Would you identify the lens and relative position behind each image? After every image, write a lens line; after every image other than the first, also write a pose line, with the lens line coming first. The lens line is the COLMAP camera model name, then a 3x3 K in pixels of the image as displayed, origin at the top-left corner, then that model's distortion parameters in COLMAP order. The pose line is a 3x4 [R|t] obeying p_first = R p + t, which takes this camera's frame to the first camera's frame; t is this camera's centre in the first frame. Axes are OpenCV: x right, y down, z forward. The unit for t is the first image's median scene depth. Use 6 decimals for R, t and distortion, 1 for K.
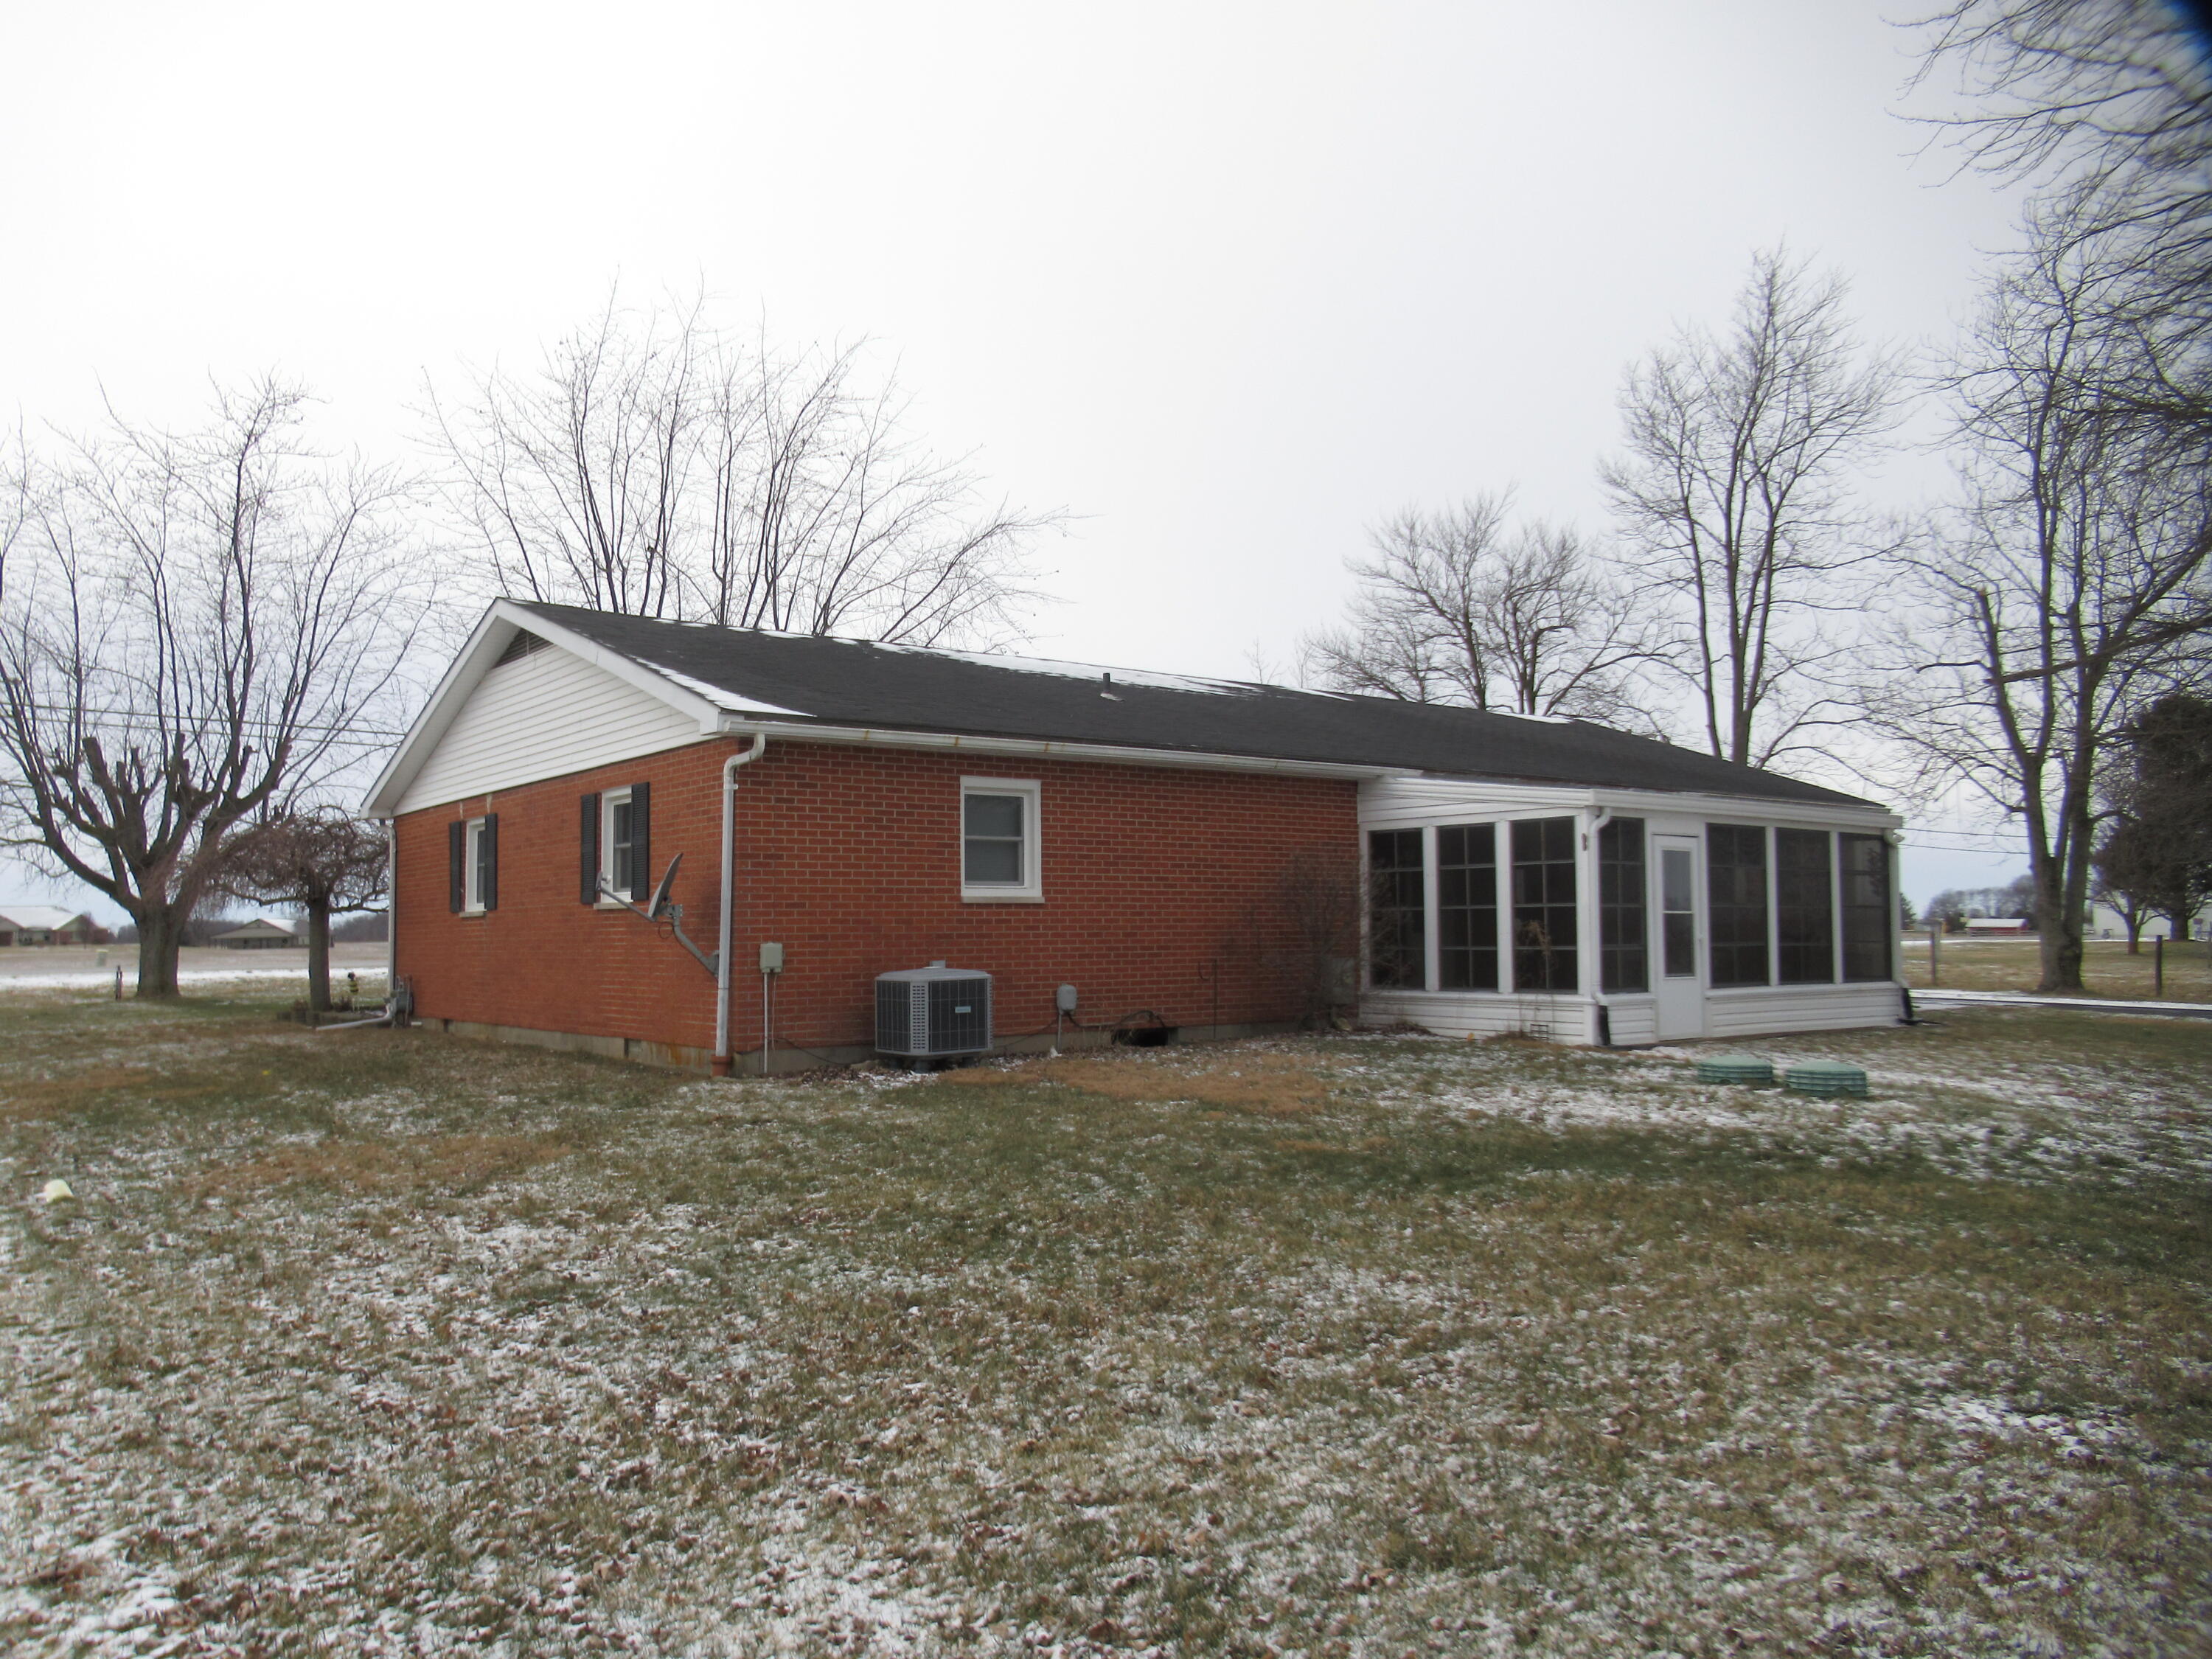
lens RADIAL K [[1595.2, 0, 1106.0], [0, 1595.2, 829.5], [0, 0, 1]] dist [0.006883, 0.002029]
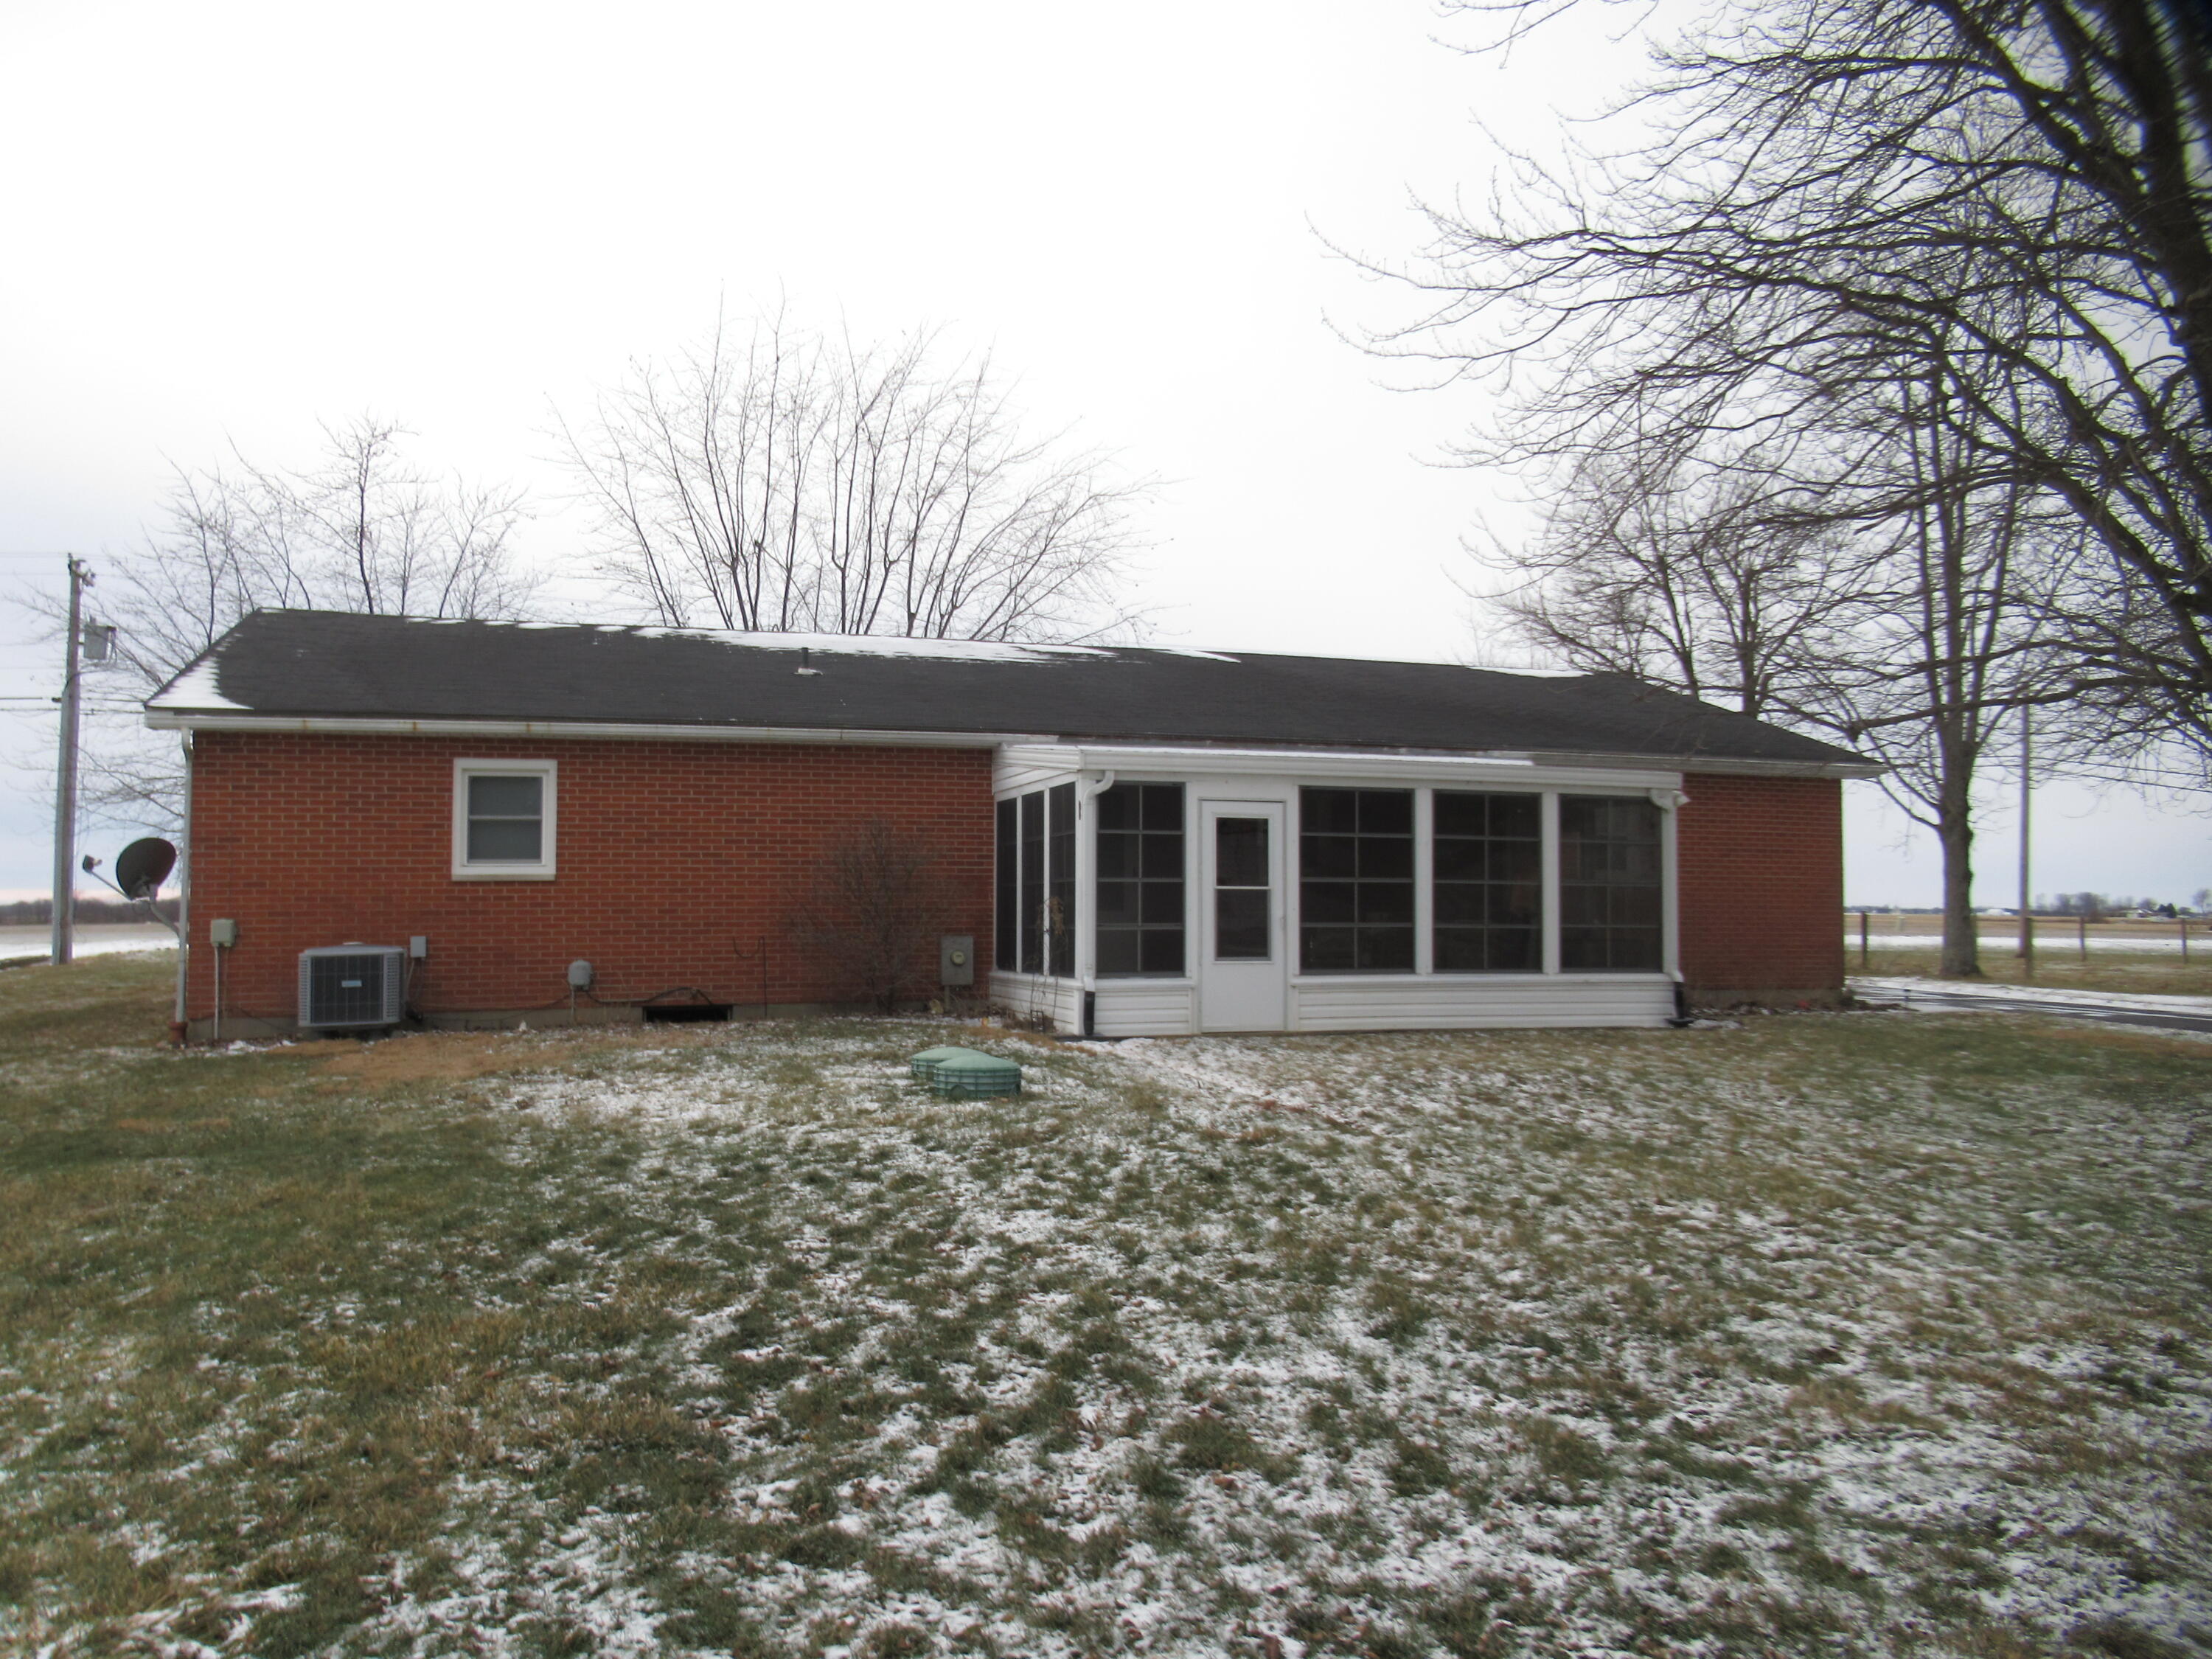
lens RADIAL K [[1595.2, 0, 1106.0], [0, 1595.2, 829.5], [0, 0, 1]] dist [0.006883, 0.002029]
pose [[0.941493, -0.013831, -0.336748, 0.626722], [0.020524, 0.999656, 0.016324, 0.004086], [0.336407, -0.022280, 0.941453, 0.155328]]
